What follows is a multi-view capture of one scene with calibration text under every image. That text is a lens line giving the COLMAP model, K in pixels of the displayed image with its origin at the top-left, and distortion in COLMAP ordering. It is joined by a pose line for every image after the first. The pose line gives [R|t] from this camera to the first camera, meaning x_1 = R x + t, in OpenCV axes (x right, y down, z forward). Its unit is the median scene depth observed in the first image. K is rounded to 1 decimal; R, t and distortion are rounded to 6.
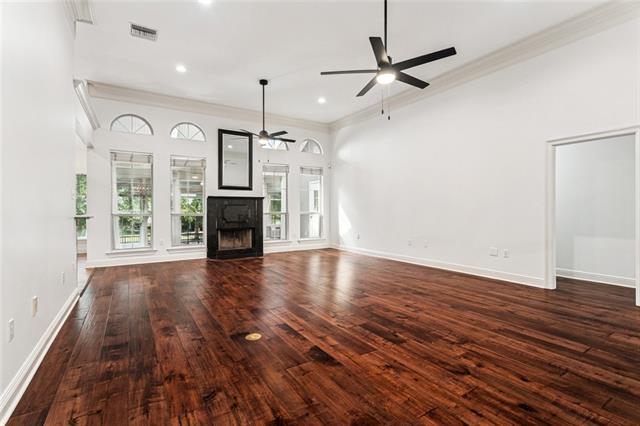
lens RADIAL K [[302.1, 0, 318.9], [0, 302.1, 211.3], [0, 0, 1]] dist [0.002261, -0.000407]
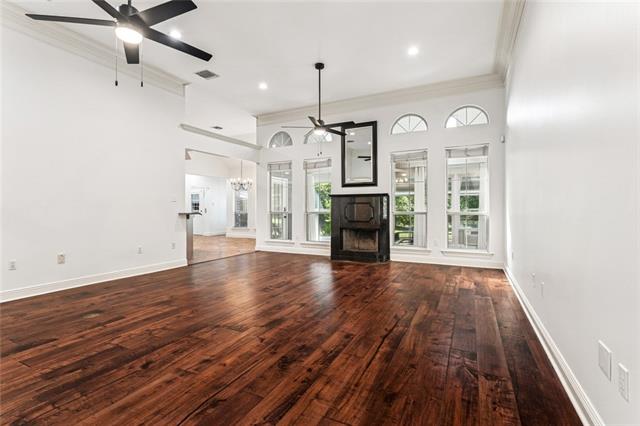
lens RADIAL K [[302.1, 0, 318.4], [0, 302.1, 210.7], [0, 0, 1]] dist [0.002261, -0.000407]
pose [[0.511286, 0.011027, -0.859340, 0.473629], [-0.006039, 0.999939, 0.009238, -0.005678], [0.859389, 0.000466, 0.511322, 0.434236]]
